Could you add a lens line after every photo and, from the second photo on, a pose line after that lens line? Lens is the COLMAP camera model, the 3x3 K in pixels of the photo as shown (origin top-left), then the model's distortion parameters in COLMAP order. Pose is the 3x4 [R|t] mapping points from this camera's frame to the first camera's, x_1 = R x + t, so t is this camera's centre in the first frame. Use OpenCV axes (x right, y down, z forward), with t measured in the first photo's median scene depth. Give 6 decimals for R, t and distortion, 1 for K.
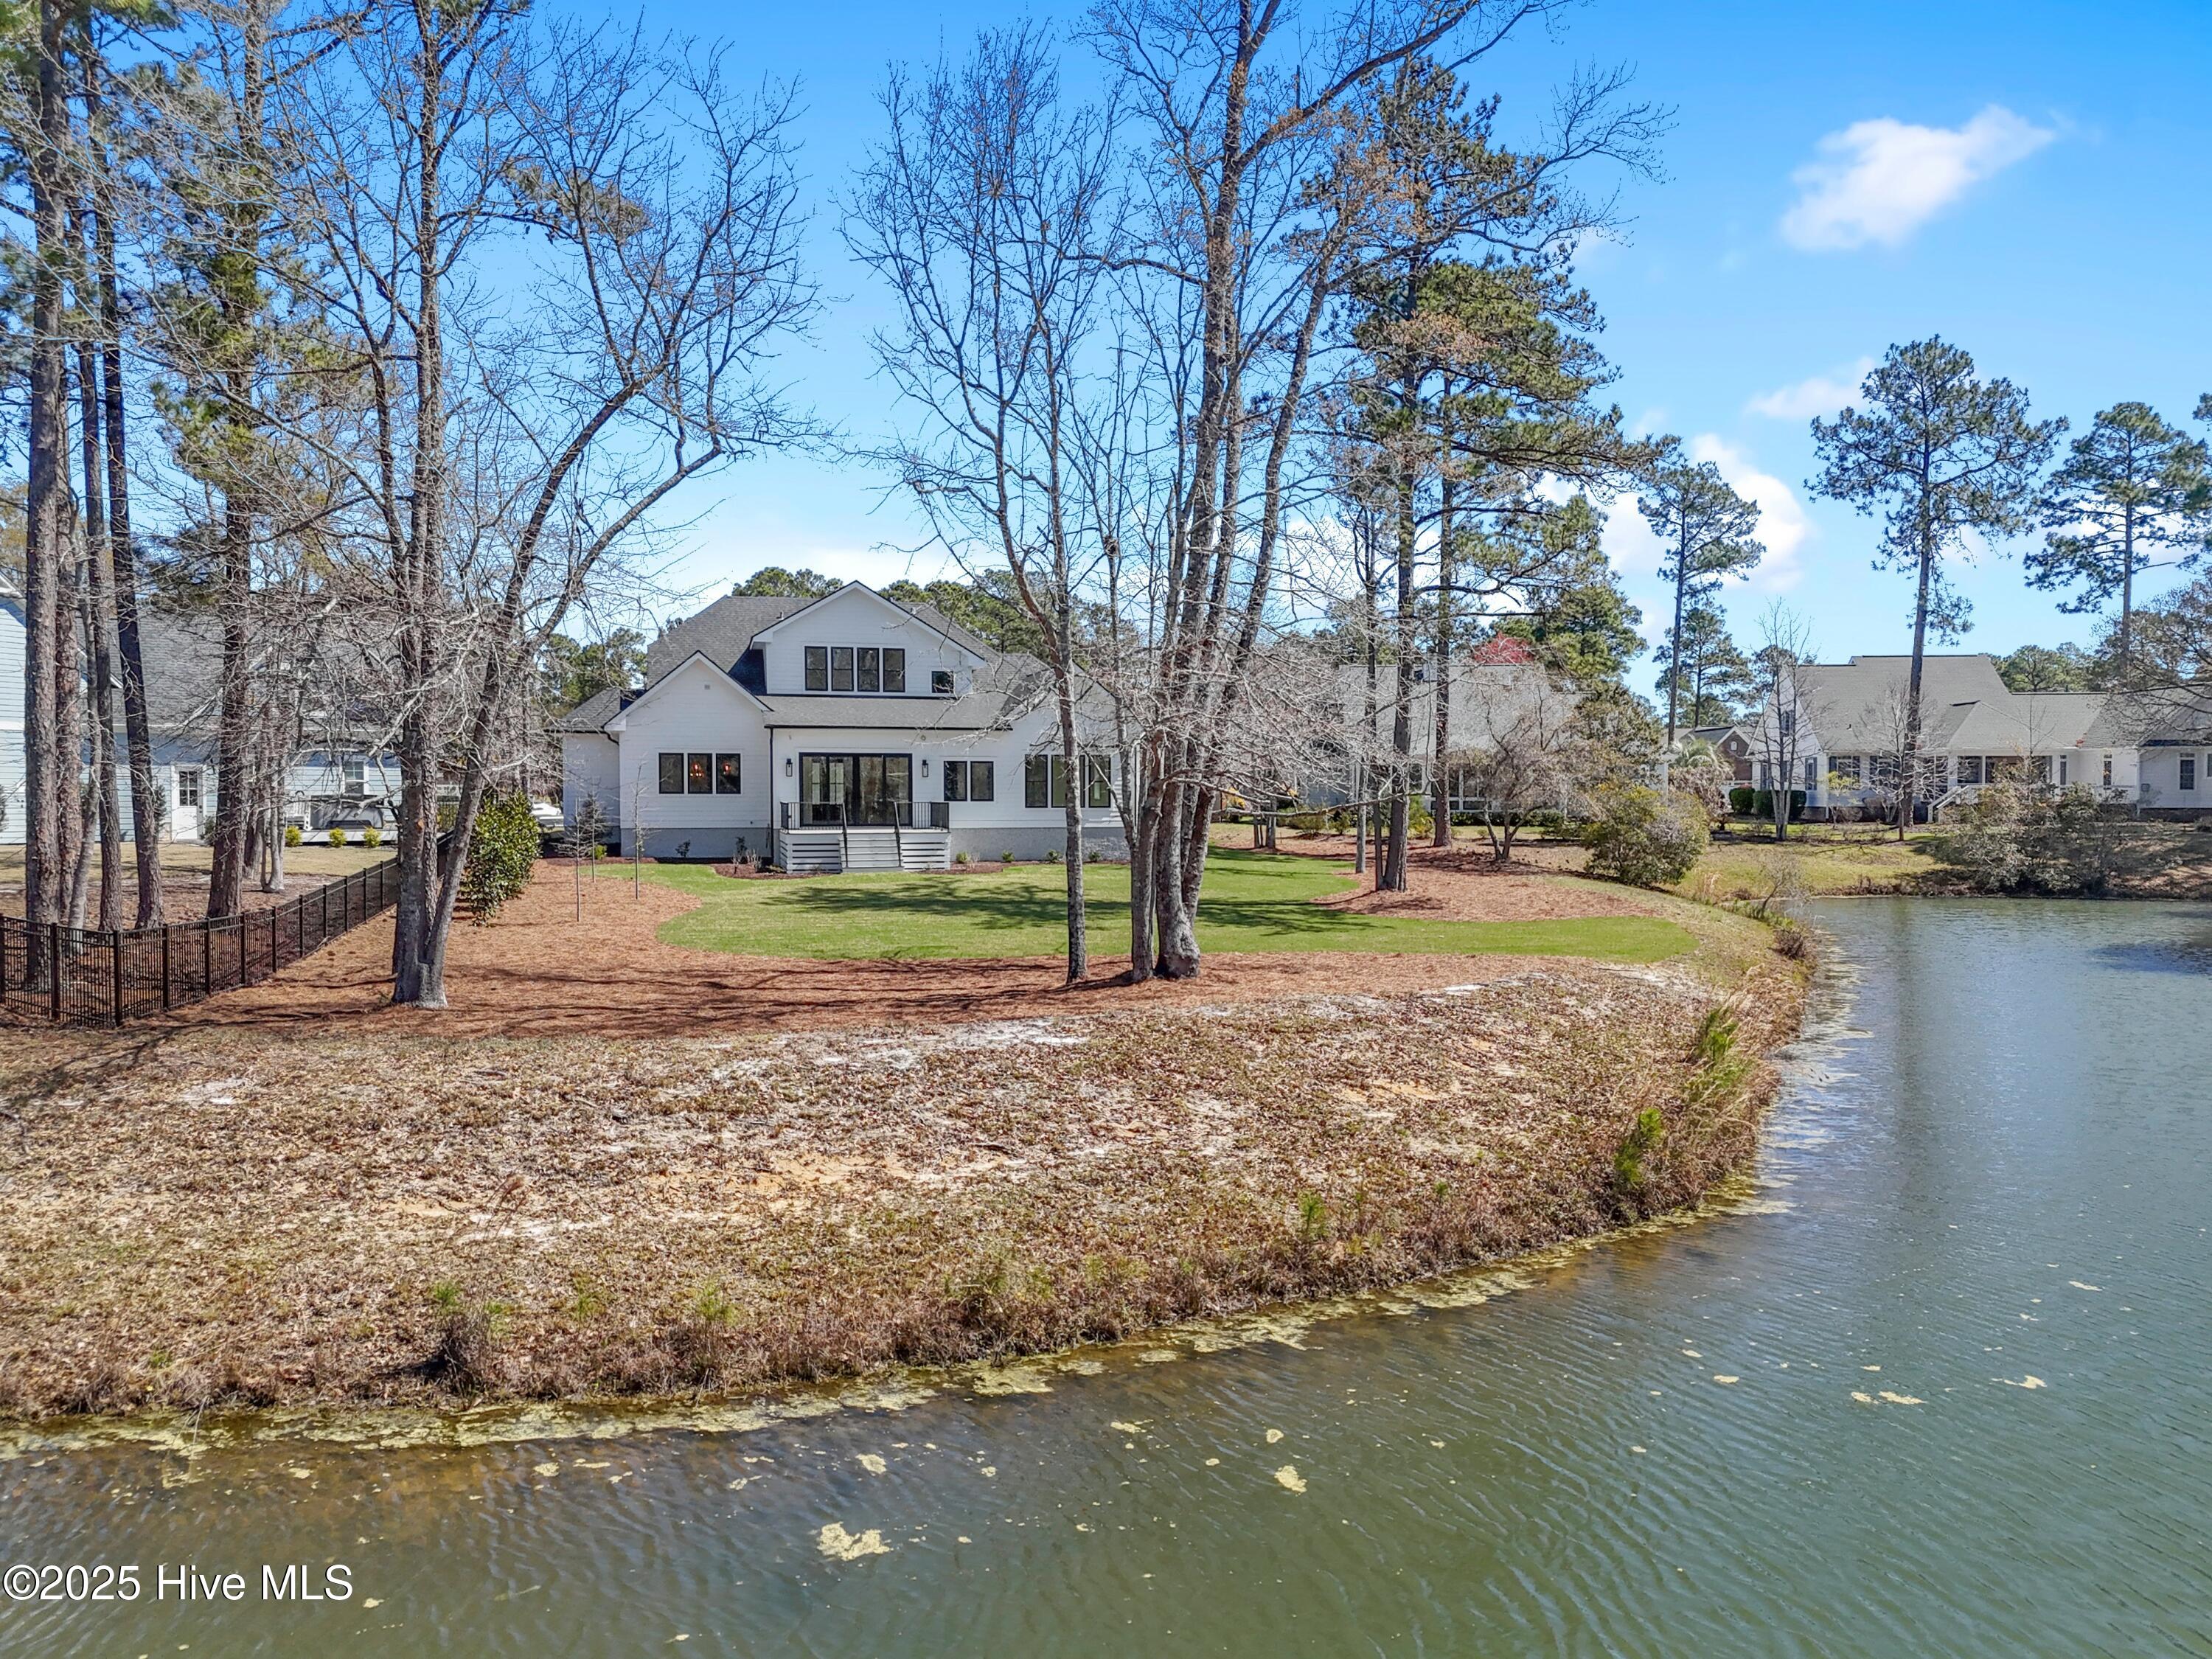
lens RADIAL K [[1615.9, 0, 1106.4], [0, 1615.9, 864.4], [0, 0, 1]] dist [0.084501, -0.079471]
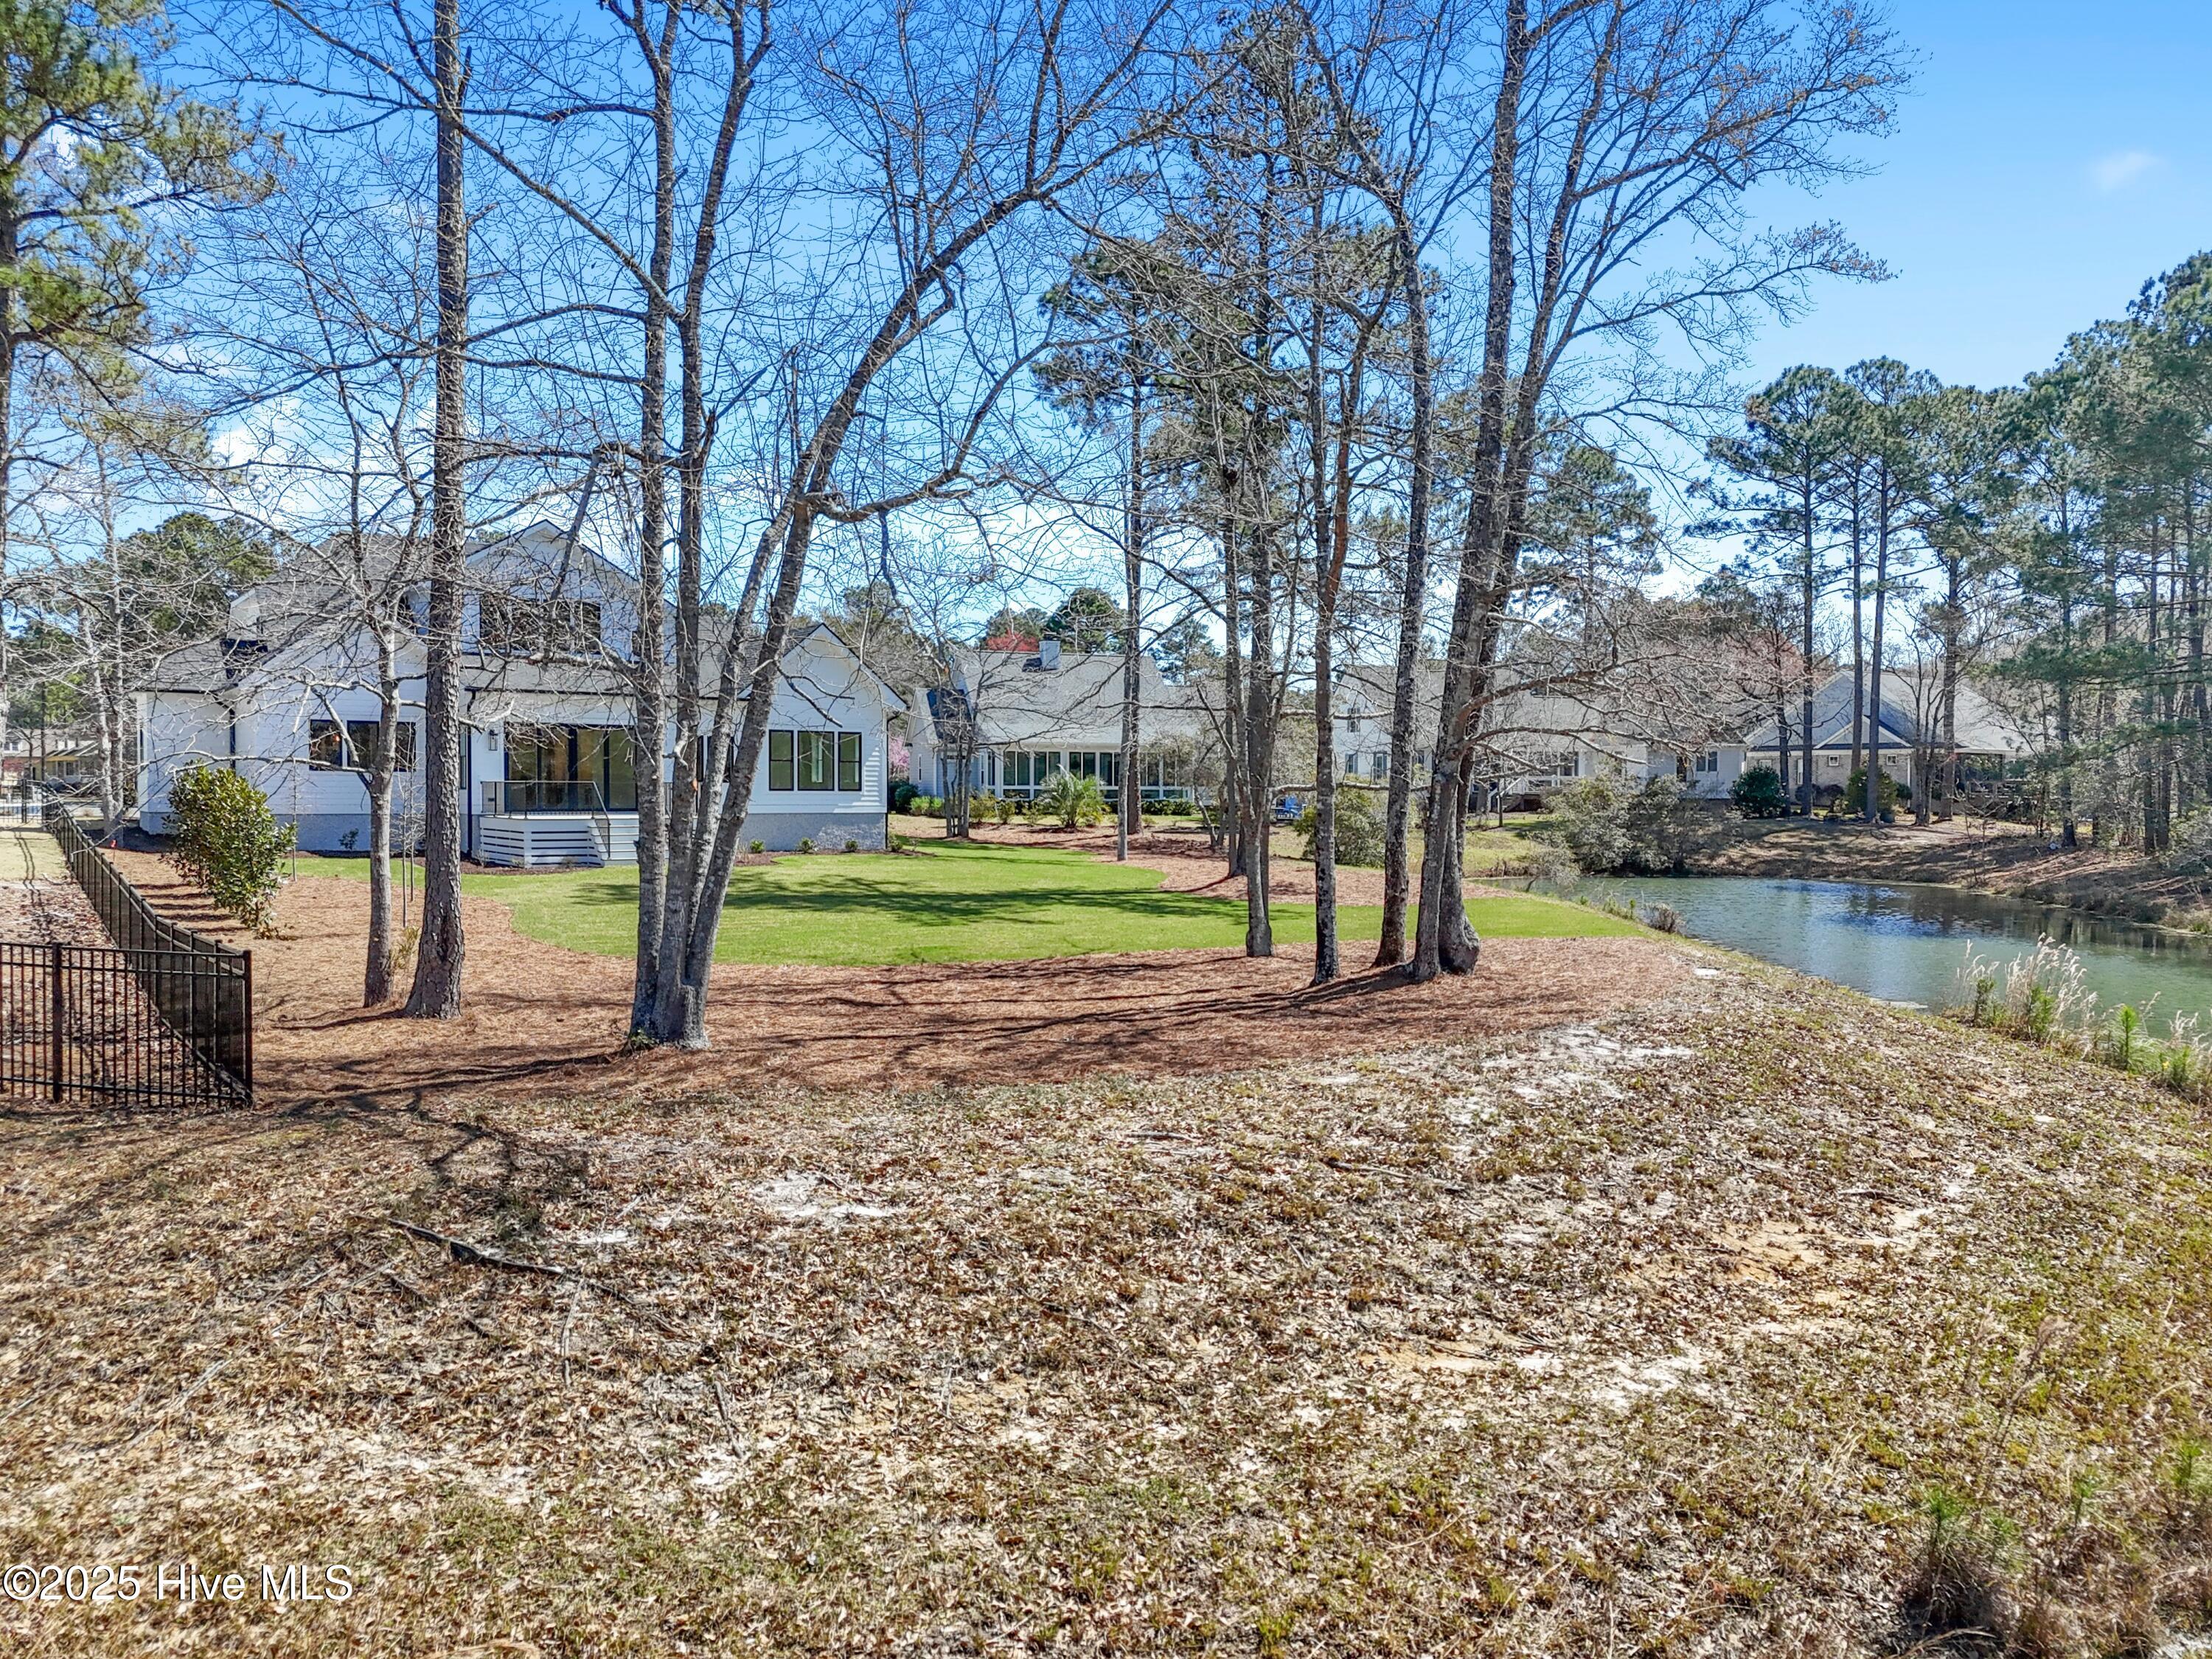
lens RADIAL K [[1615.9, 0, 1106.4], [0, 1615.9, 864.4], [0, 0, 1]] dist [0.084501, -0.079471]
pose [[0.938349, -0.011522, 0.345497, -0.182141], [0.010445, 0.999933, 0.004979, 0.002607], [-0.345531, -0.001064, 0.938407, 0.105513]]
